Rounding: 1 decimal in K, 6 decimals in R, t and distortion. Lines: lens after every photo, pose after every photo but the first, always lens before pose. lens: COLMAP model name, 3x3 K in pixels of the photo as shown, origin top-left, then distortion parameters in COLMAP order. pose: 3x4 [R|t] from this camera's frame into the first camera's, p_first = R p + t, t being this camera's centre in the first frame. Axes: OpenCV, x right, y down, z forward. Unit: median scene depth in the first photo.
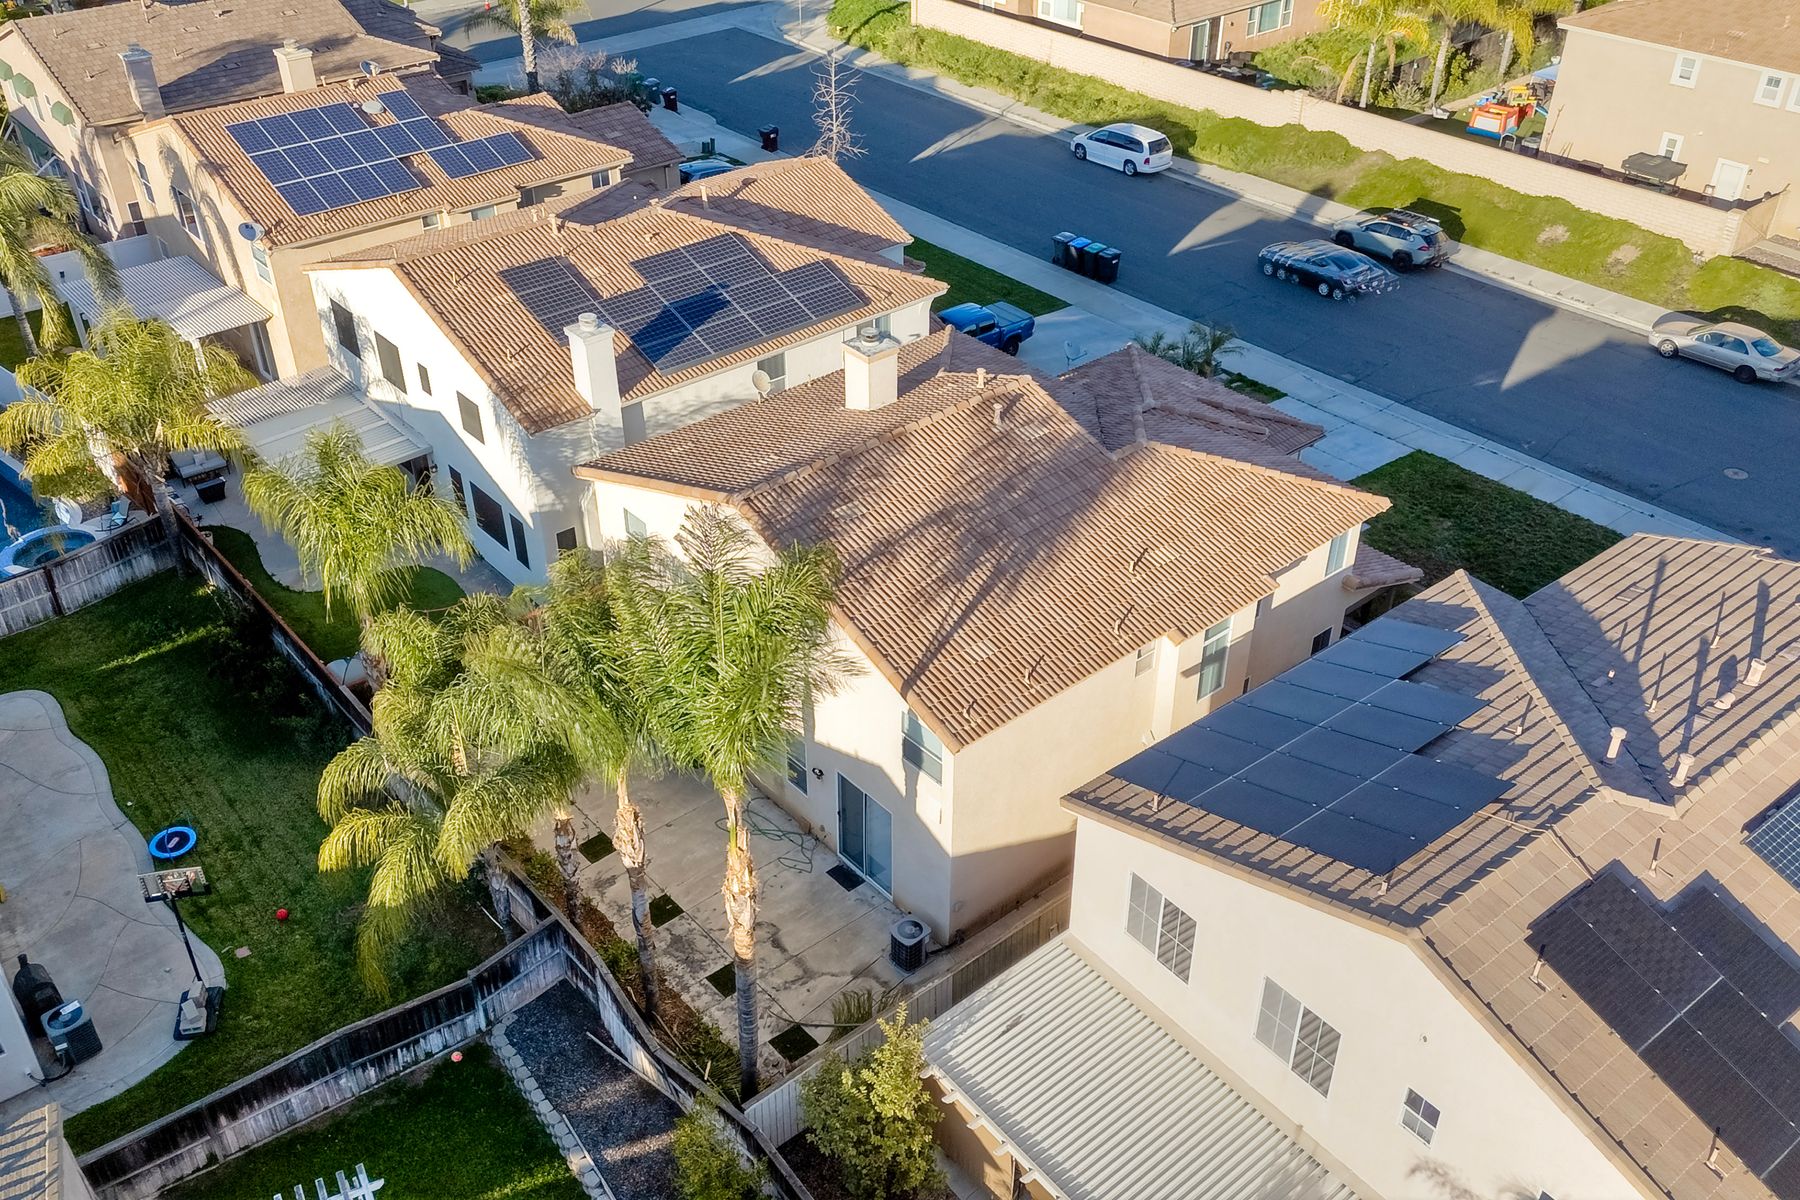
lens RADIAL K [[1574.1, 0, 905.1], [0, 1574.1, 582.3], [0, 0, 1]] dist [0.059381, -0.014078]
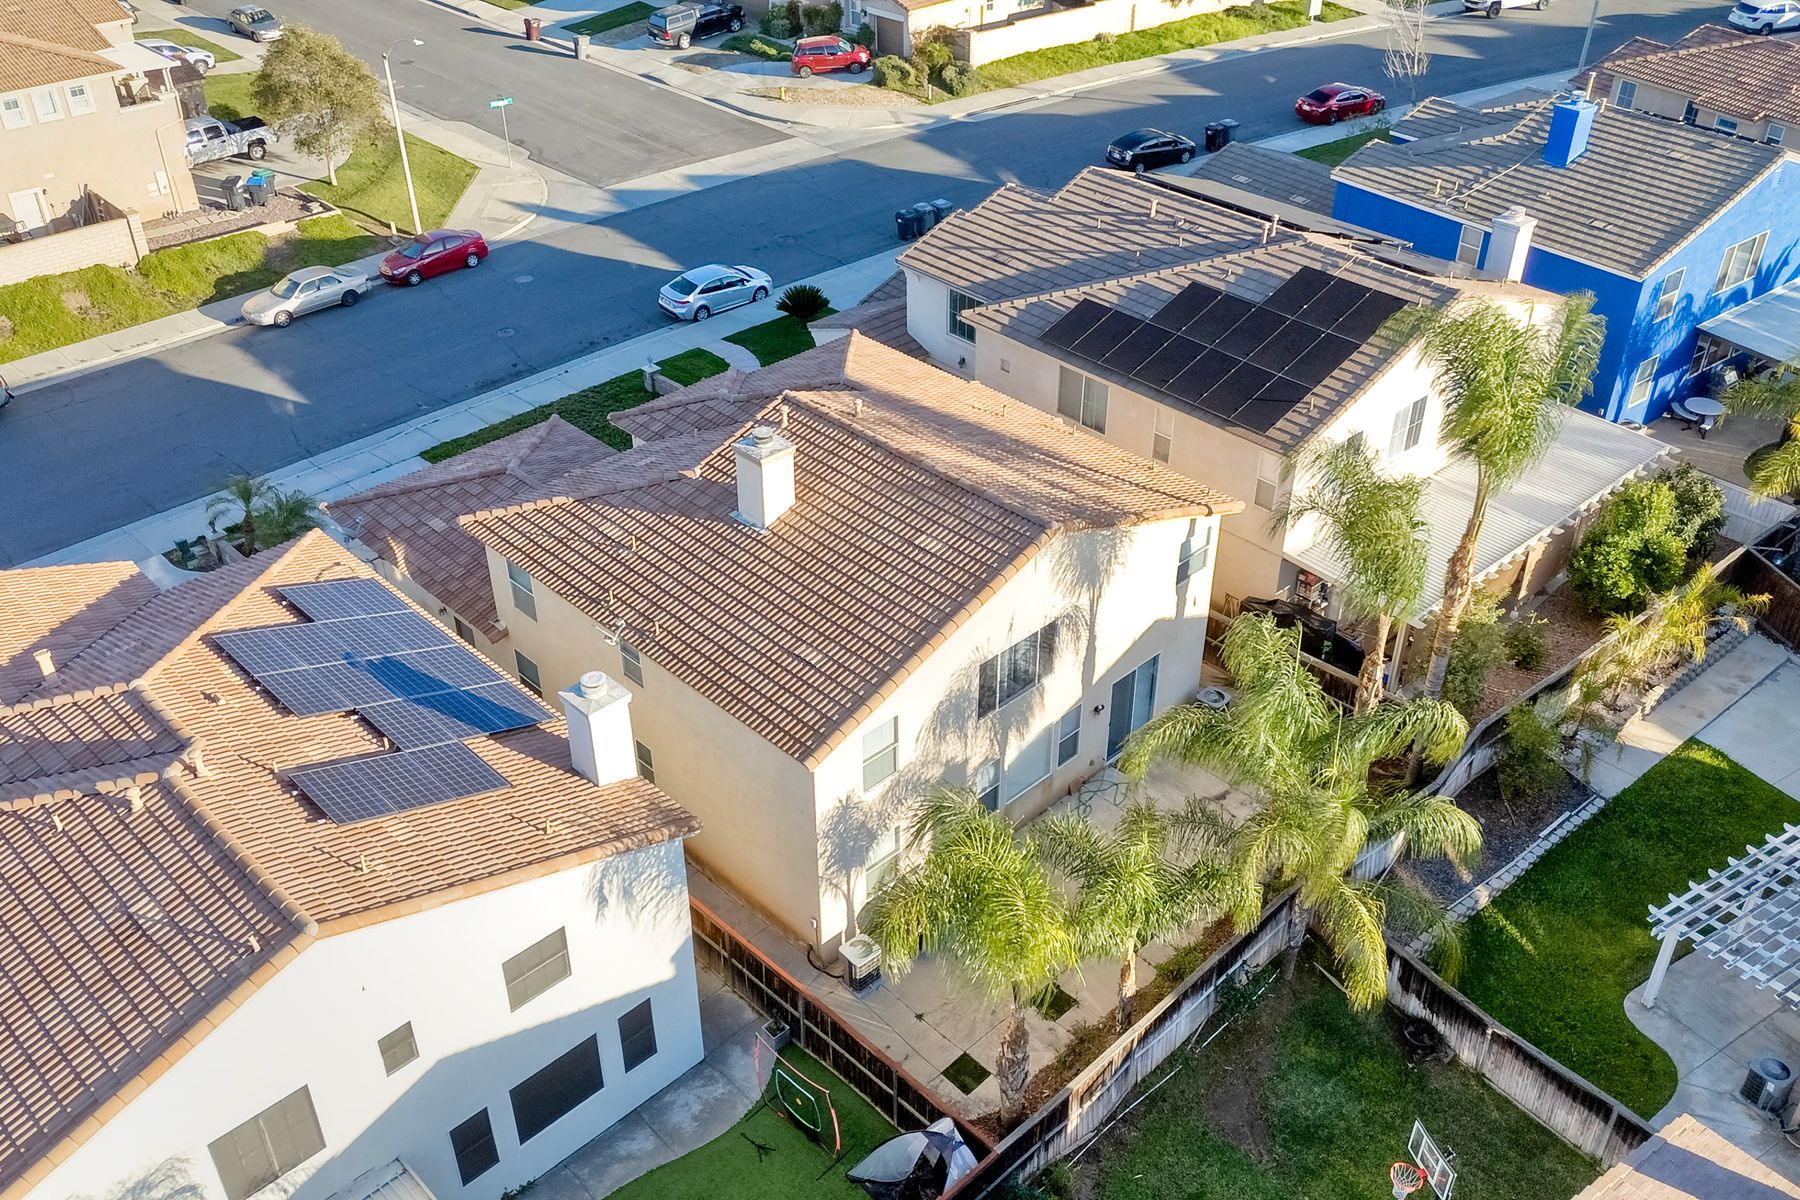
lens RADIAL K [[1577.4, 0, 900.0], [0, 1577.4, 600.0], [0, 0, 1]] dist [0.065944, -0.059891]
pose [[-0.056555, -0.564047, 0.823803, -0.522625], [0.562475, 0.663717, 0.493053, -0.313811], [-0.824877, 0.491254, 0.279726, 0.457821]]
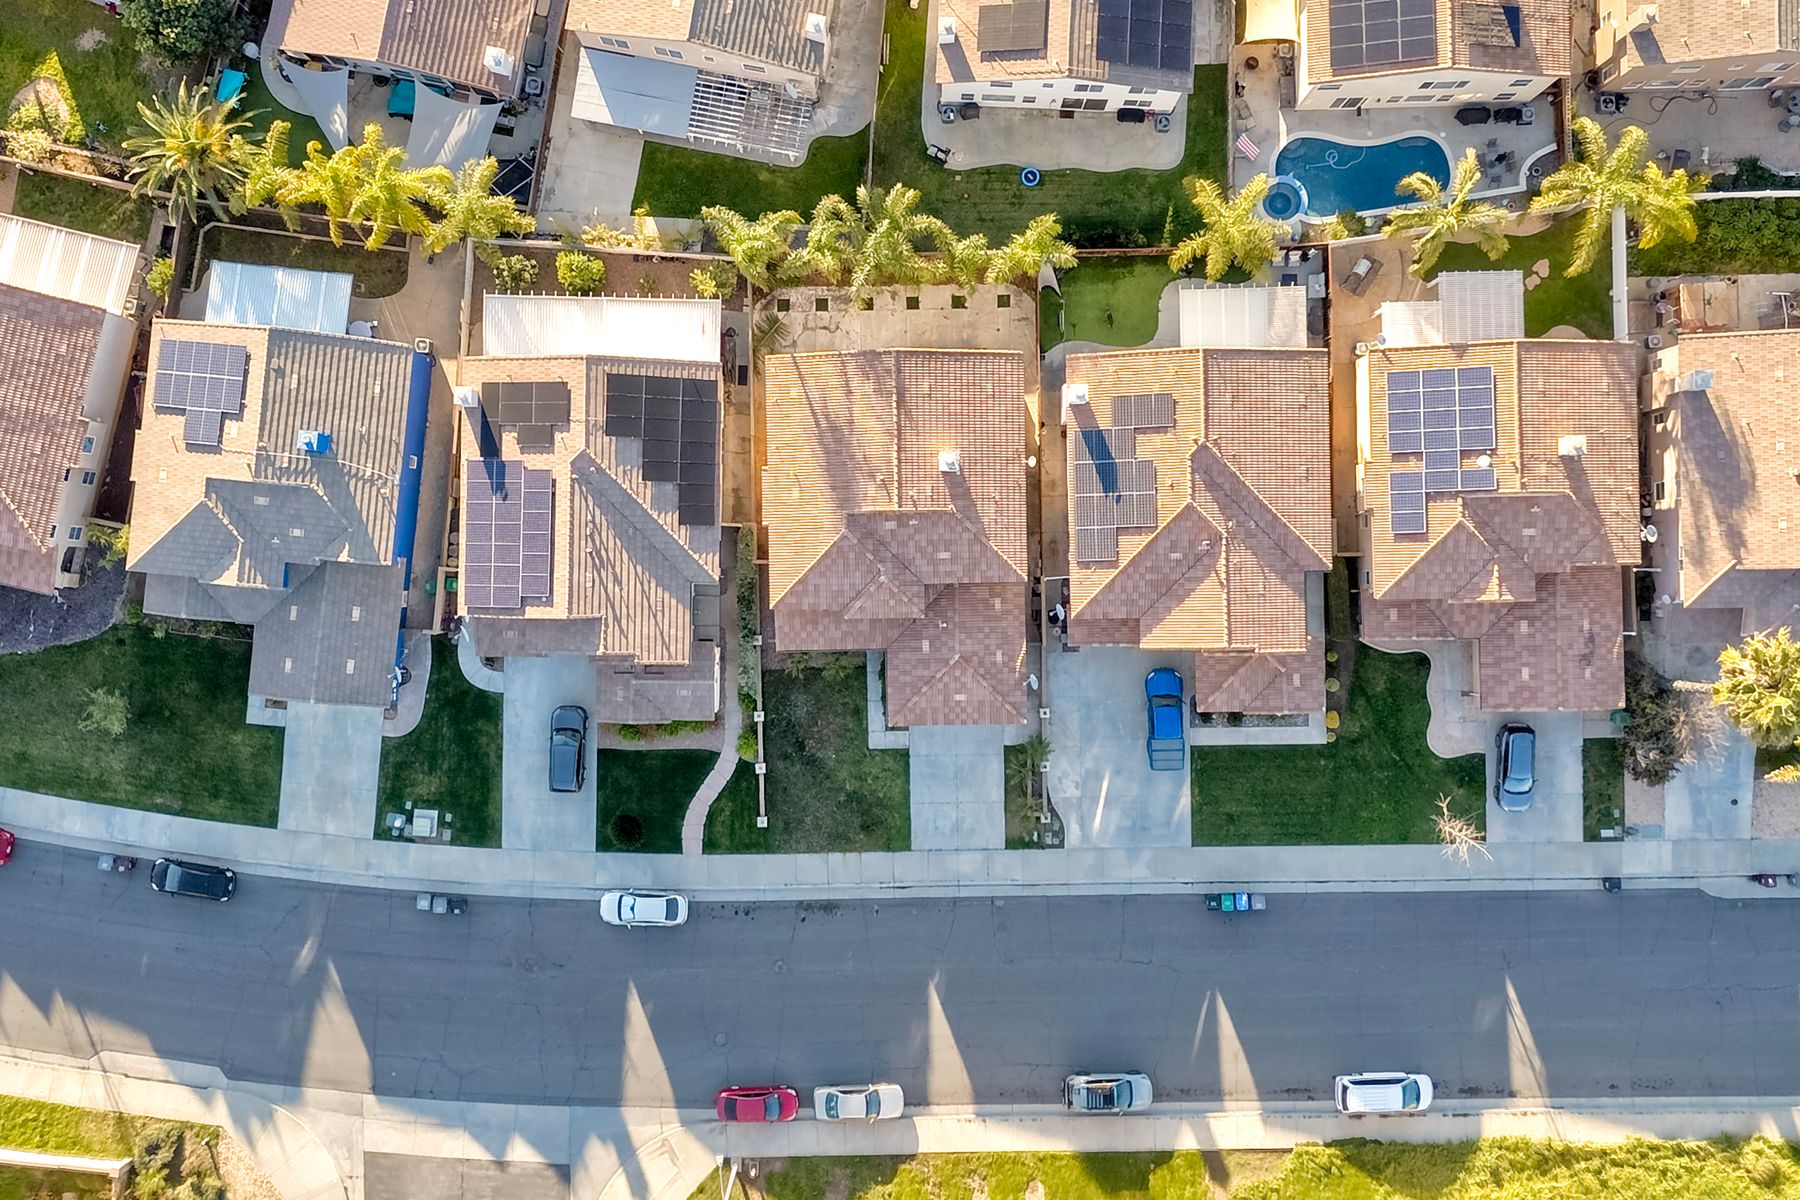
lens RADIAL K [[1934.7, 0, 874.6], [0, 1934.7, 548.5], [0, 0, 1]] dist [0.127684, -0.002744]
pose [[-0.638704, 0.769324, -0.014060, 0.114608], [-0.421212, -0.334289, 0.843108, -1.547354], [0.643923, 0.544419, 0.537560, -0.292846]]
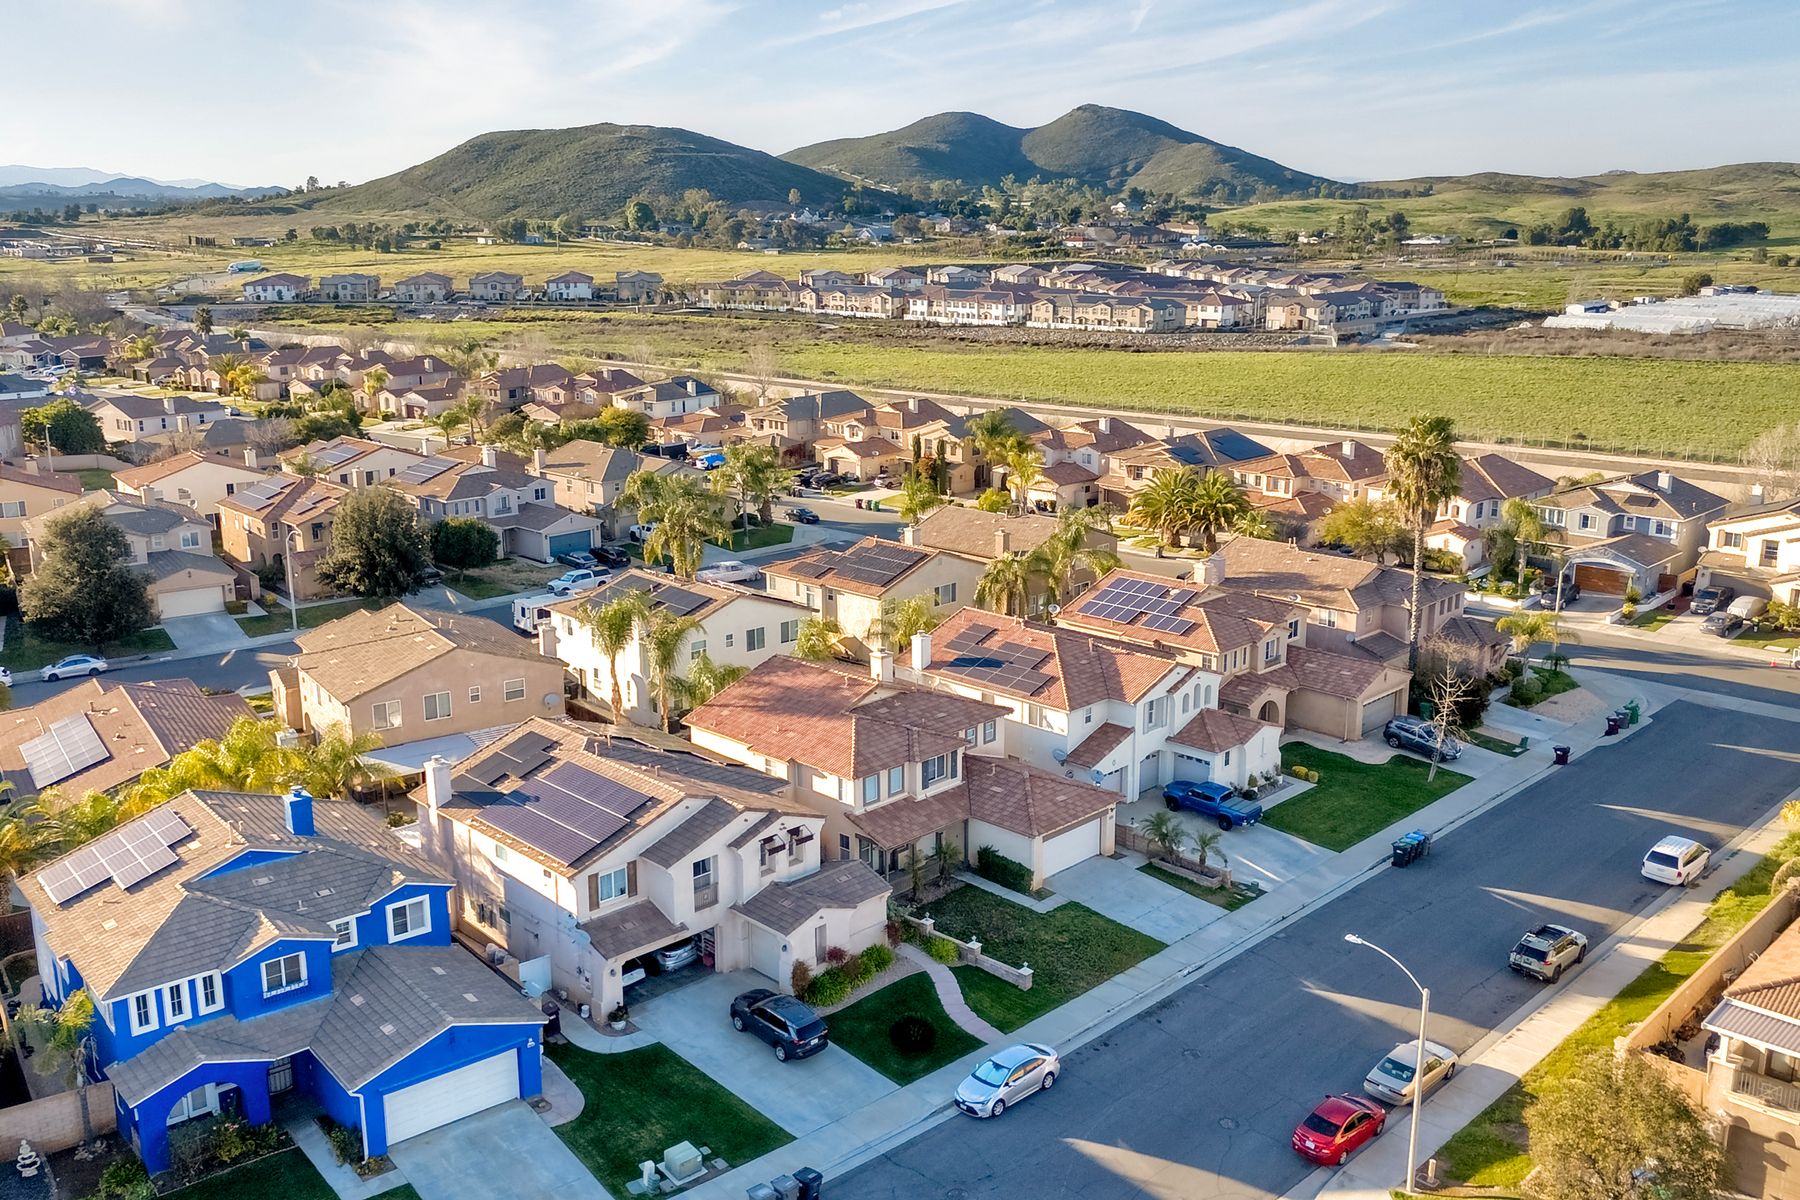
lens RADIAL K [[1600.0, 0, 900.0], [0, 1600.0, 600.0], [0, 0, 1]] dist [0.131754, -0.218742]
pose [[0.087434, 0.234826, -0.968097, 1.466769], [-0.554228, 0.818992, 0.148603, -0.376690], [0.827760, 0.523553, 0.201755, 0.311248]]
